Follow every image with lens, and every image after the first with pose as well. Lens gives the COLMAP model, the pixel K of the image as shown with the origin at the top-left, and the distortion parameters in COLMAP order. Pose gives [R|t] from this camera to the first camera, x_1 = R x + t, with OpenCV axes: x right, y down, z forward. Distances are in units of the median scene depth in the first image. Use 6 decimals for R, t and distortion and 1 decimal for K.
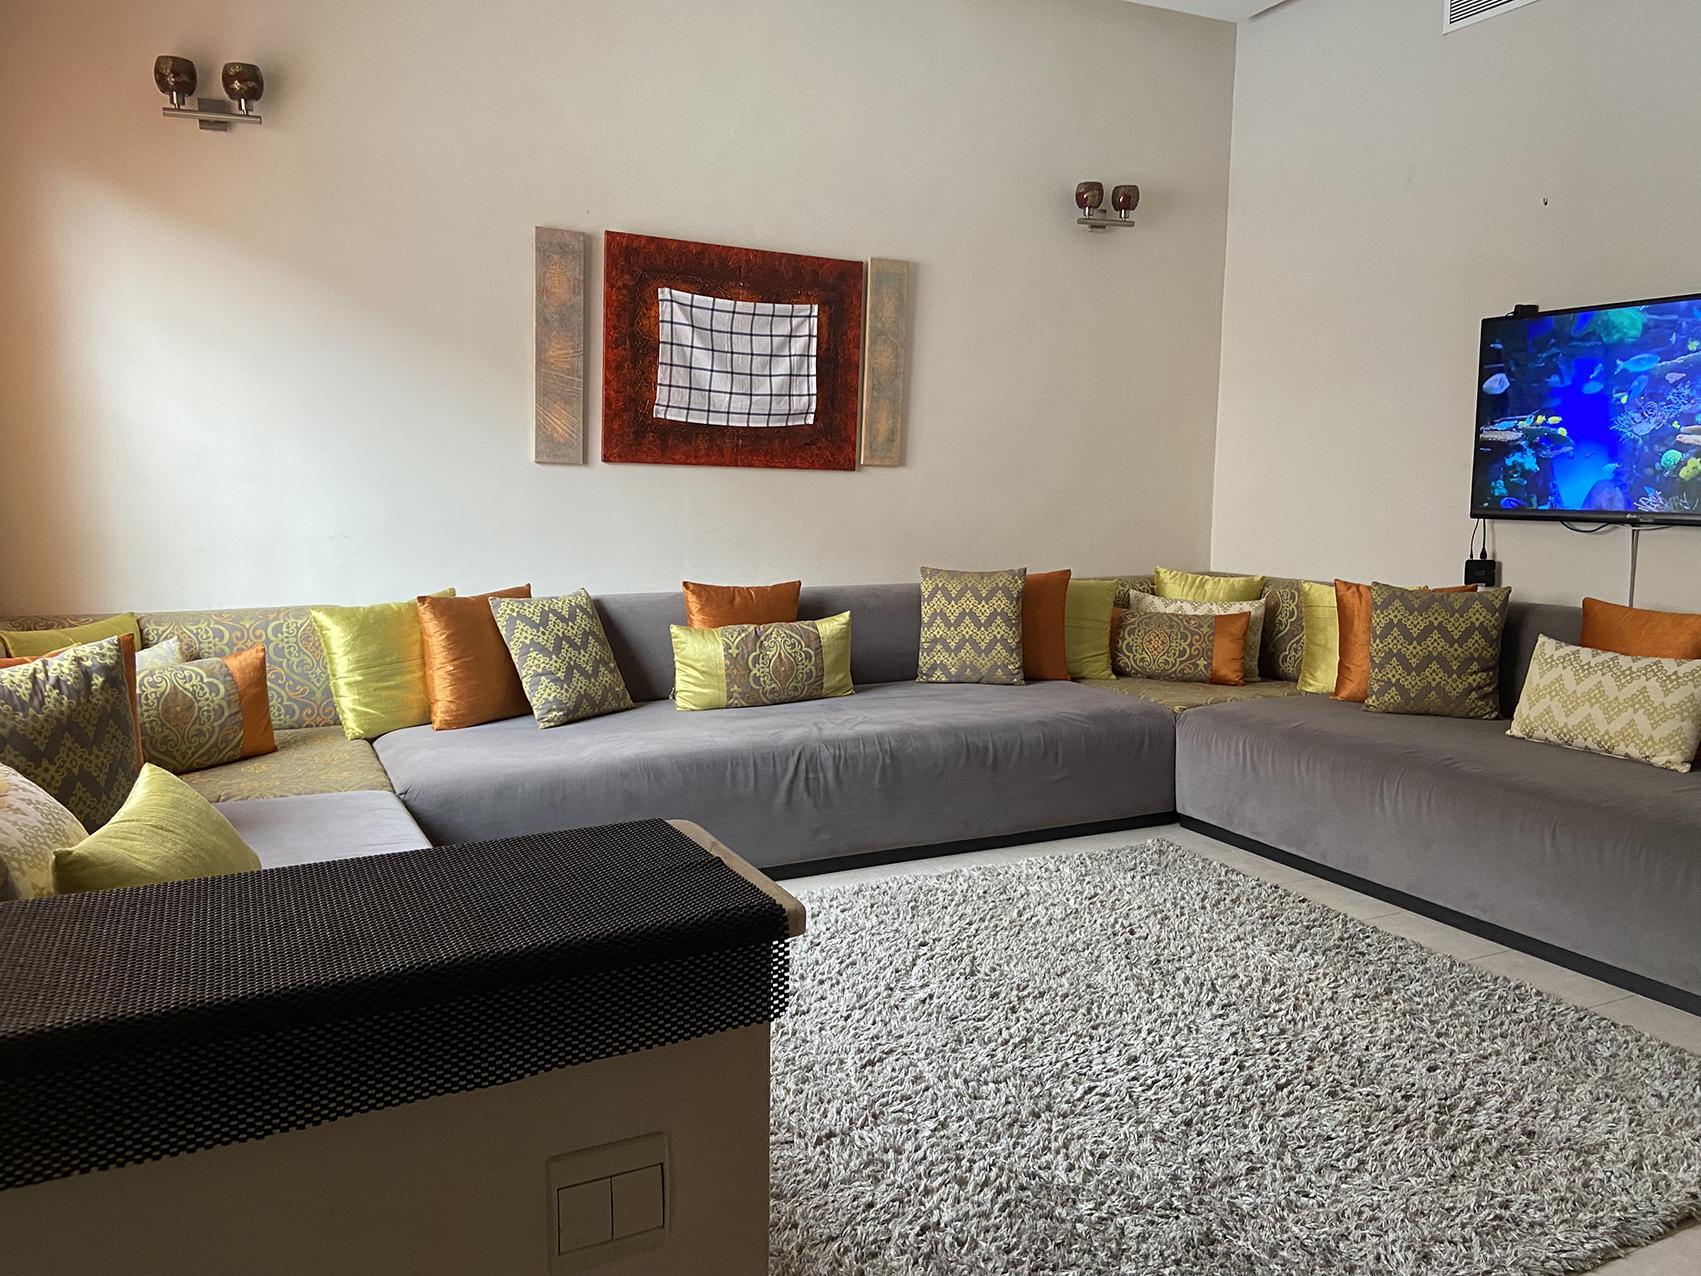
lens RADIAL K [[1289.7, 0, 853.5], [0, 1289.7, 630.5], [0, 0, 1]] dist [0.126126, -0.158913]
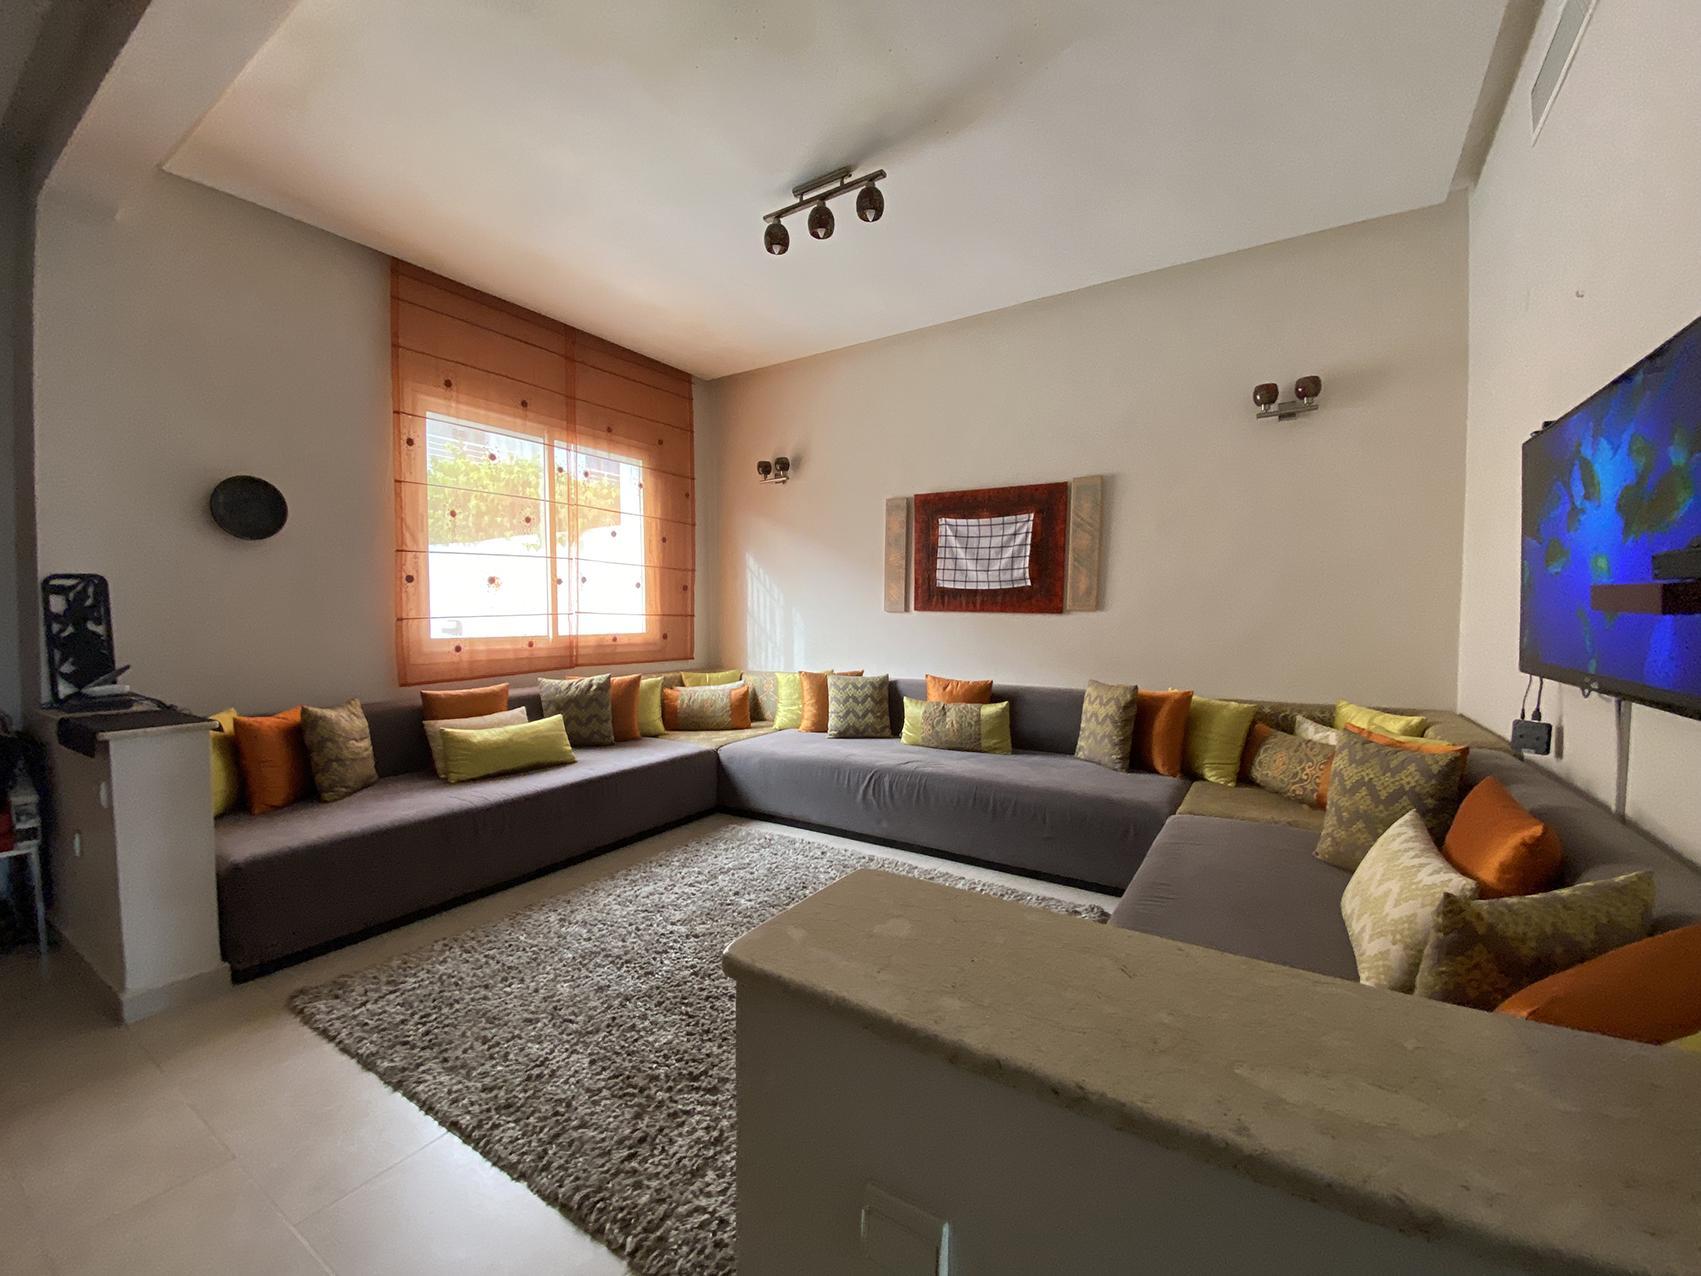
lens RADIAL K [[685.6, 0, 850.5], [0, 685.6, 638.0], [0, 0, 1]] dist [0.016397, -0.019515]
pose [[0.508142, 0.026918, -0.860853, 0.621915], [-0.095722, 0.995084, -0.025387, -0.052946], [0.855938, 0.095303, 0.508220, 0.393094]]
